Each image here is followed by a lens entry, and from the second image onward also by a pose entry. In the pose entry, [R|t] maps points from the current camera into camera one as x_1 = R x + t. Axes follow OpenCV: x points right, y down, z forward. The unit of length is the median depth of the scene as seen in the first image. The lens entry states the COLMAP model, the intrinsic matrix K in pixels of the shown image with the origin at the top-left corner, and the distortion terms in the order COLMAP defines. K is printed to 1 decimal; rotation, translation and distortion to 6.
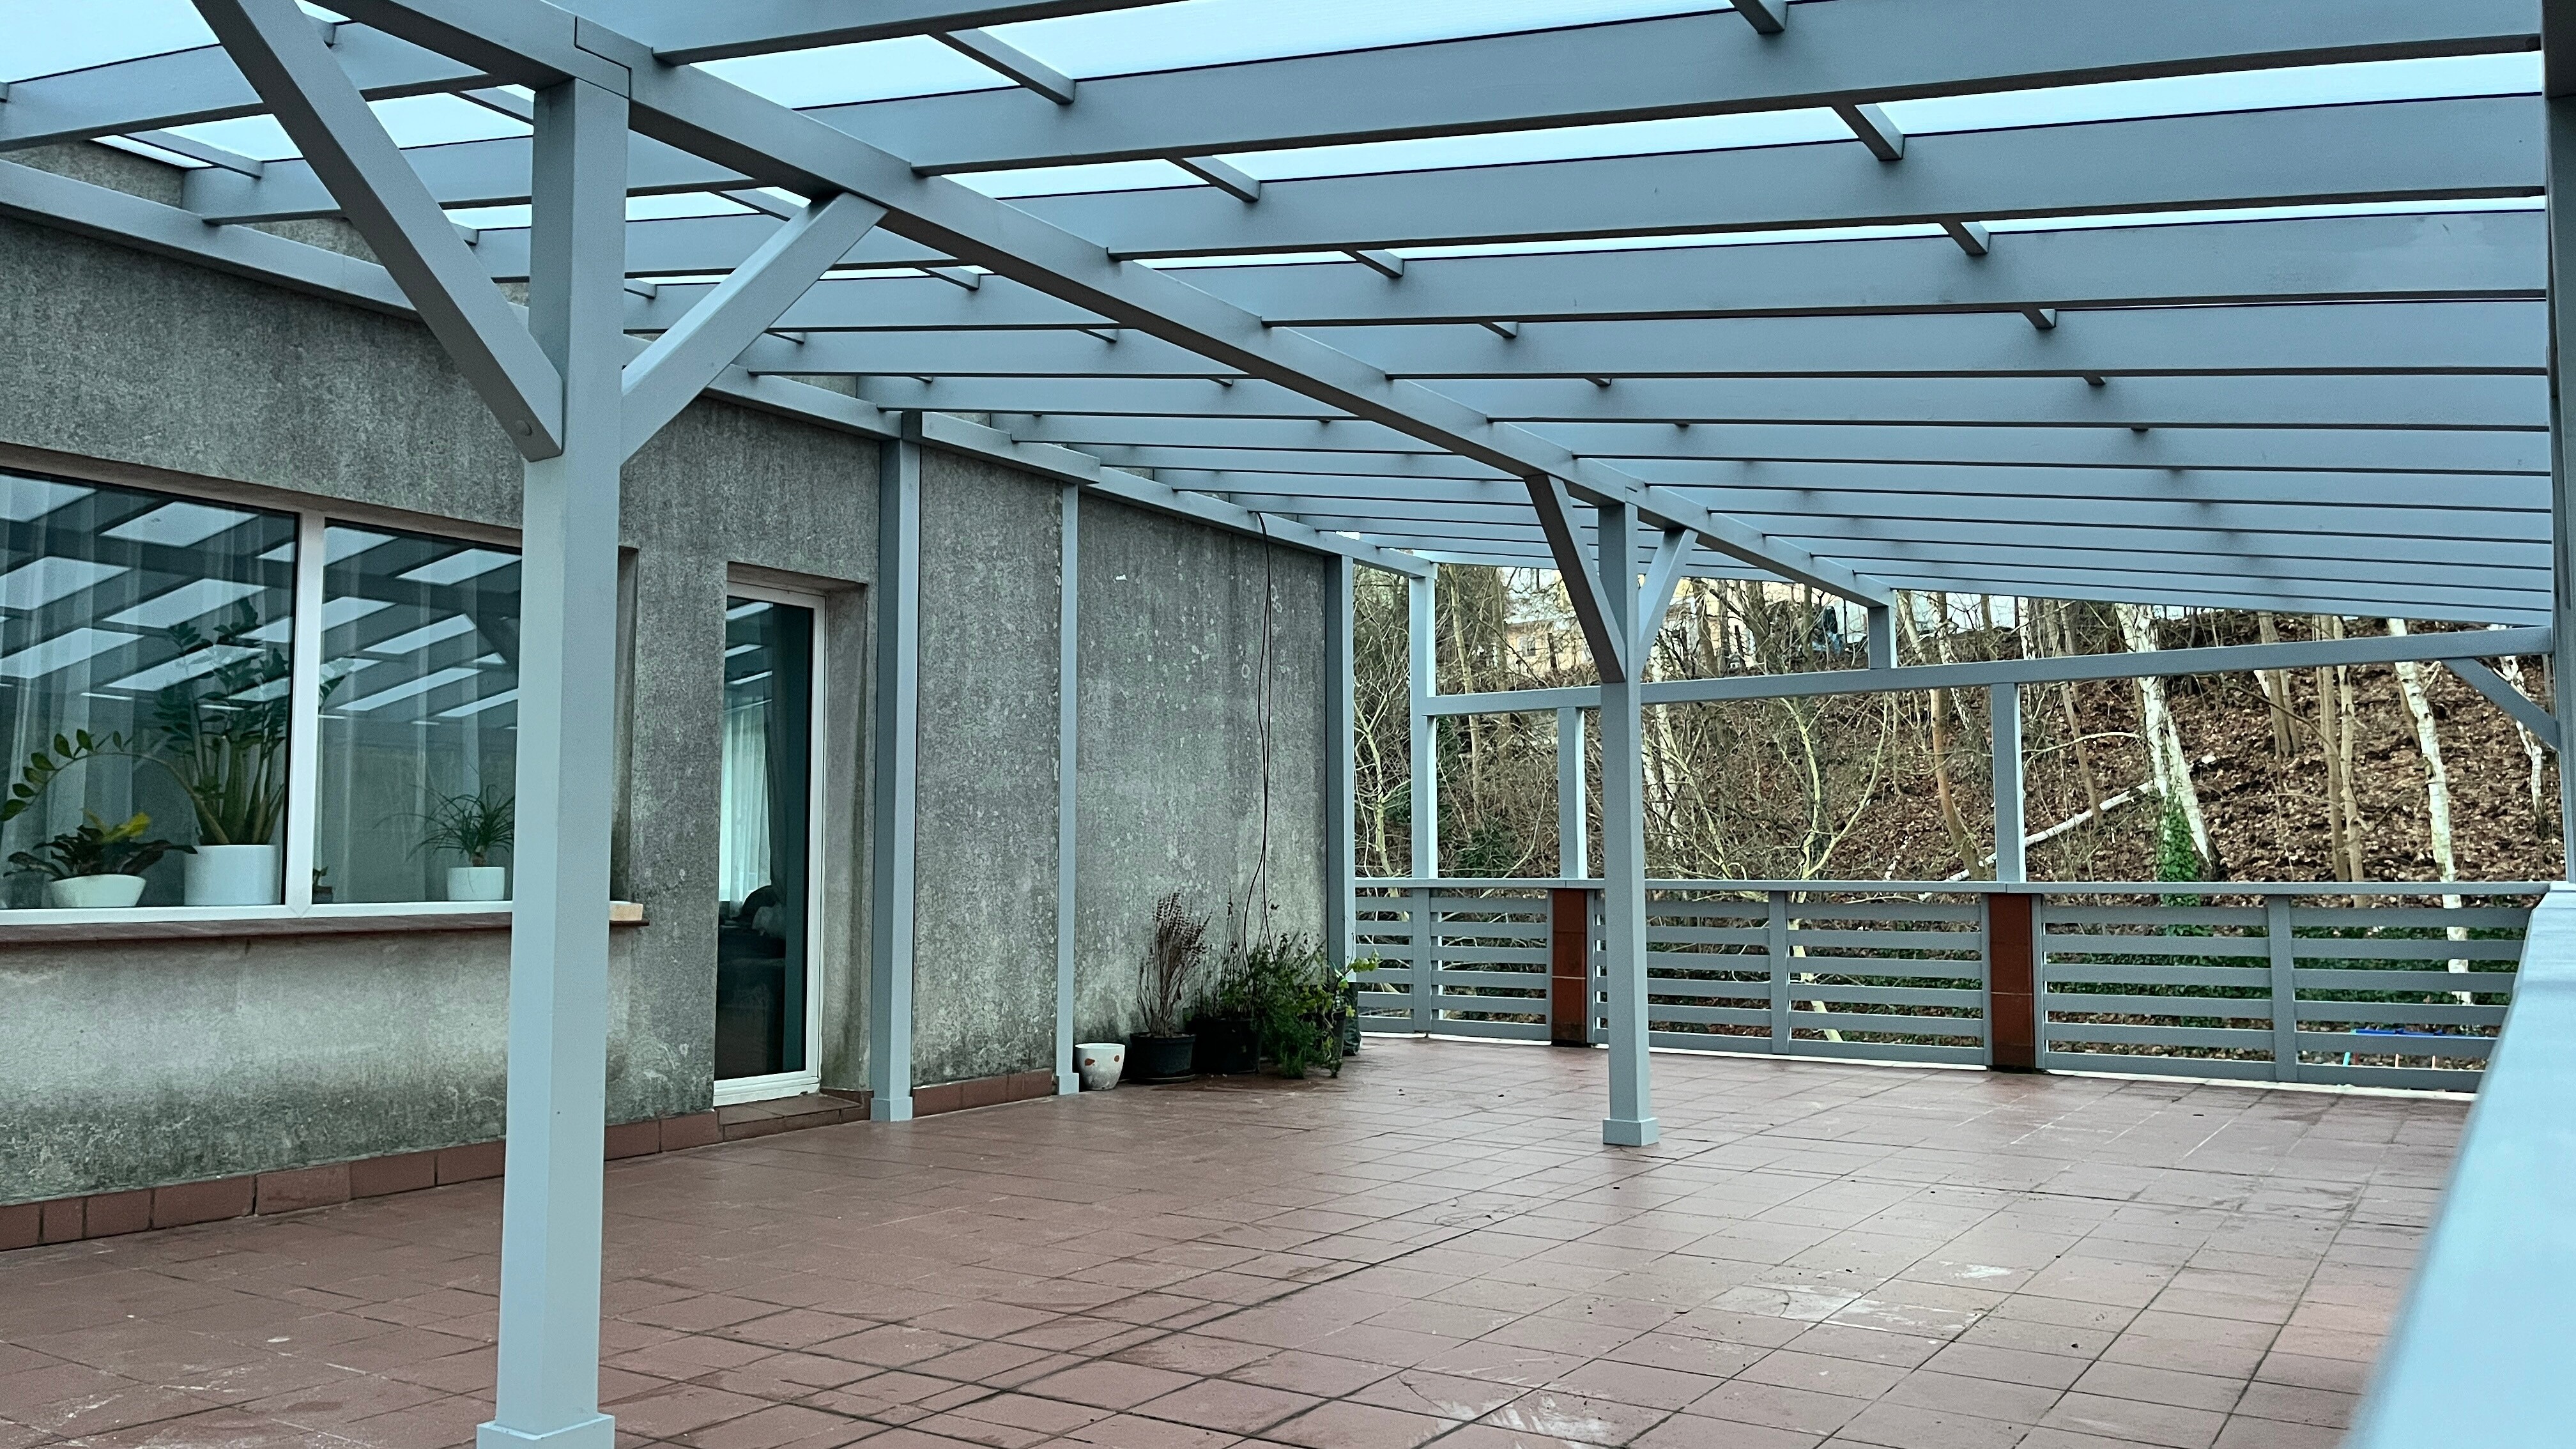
lens RADIAL K [[1982.8, 0, 1356.4], [0, 1982.8, 750.3], [0, 0, 1]] dist [0.050383, -0.087897]
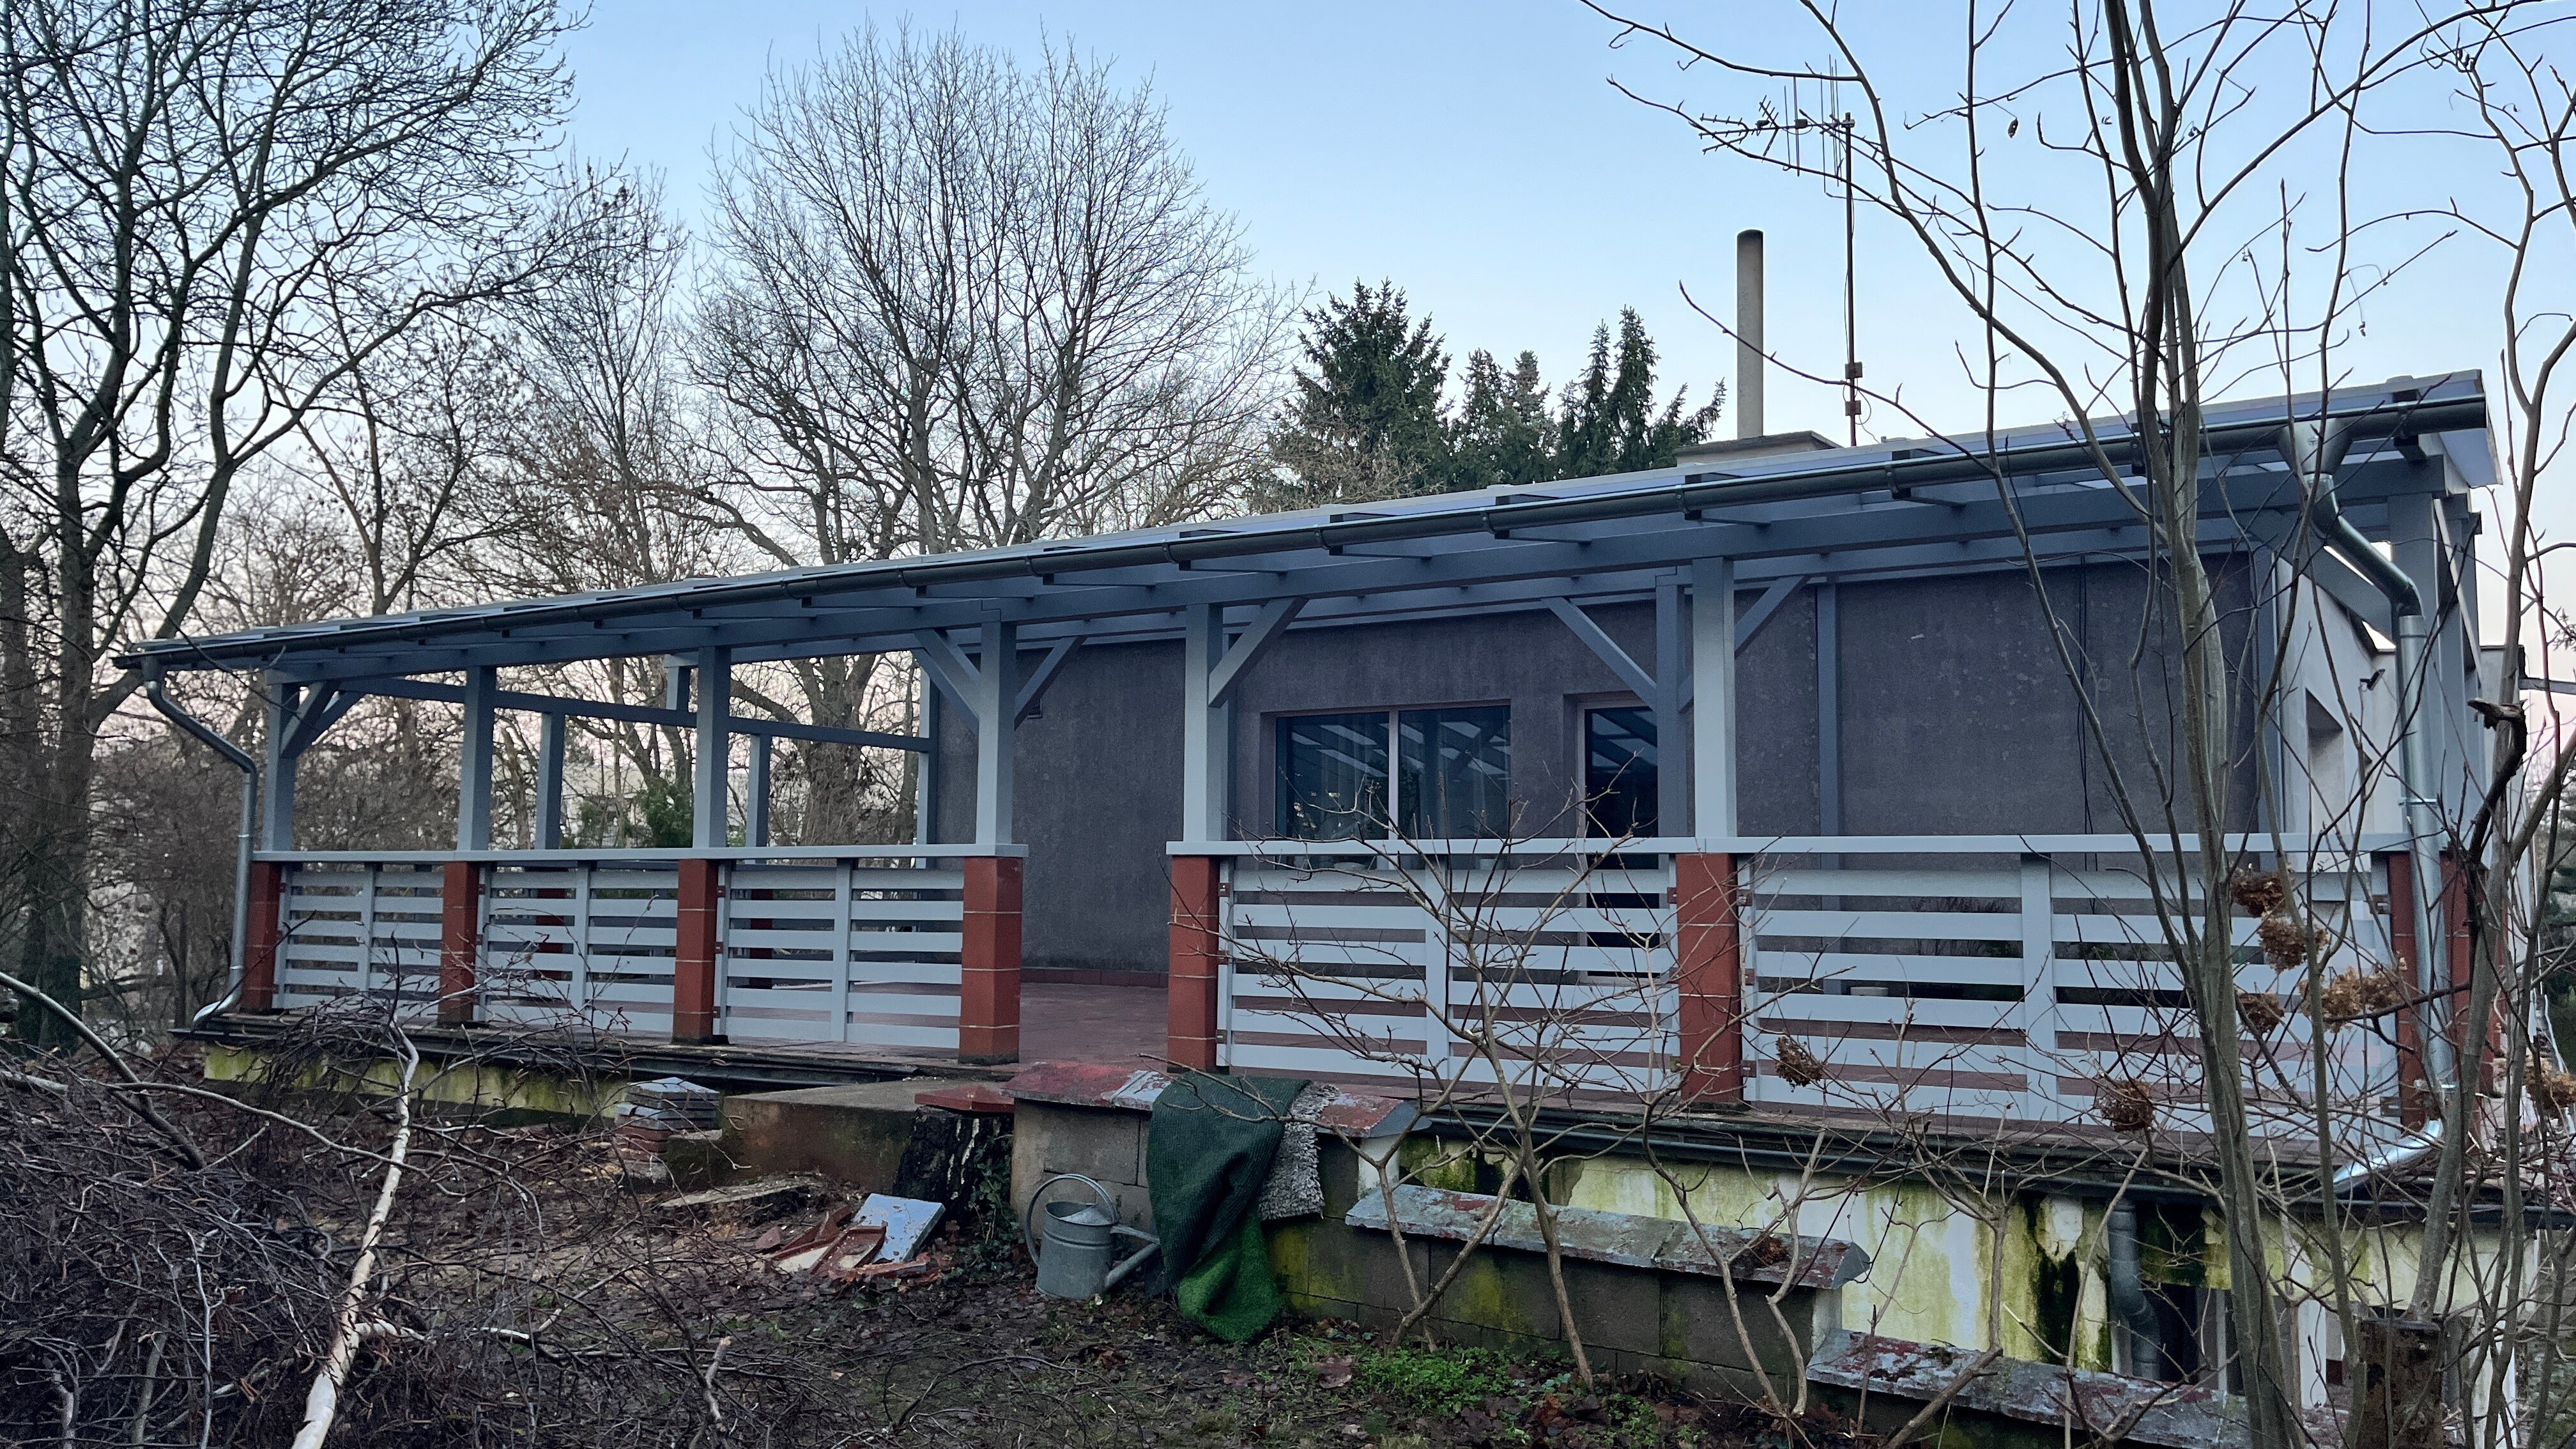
lens RADIAL K [[1966.1, 0, 1287.0], [0, 1966.1, 719.4], [0, 0, 1]] dist [0.031051, -0.000335]
pose [[-0.010357, -0.087937, -0.996072, 1.199201], [0.055574, 0.994535, -0.088379, 0.060298], [0.998401, -0.056271, -0.005413, 0.600683]]
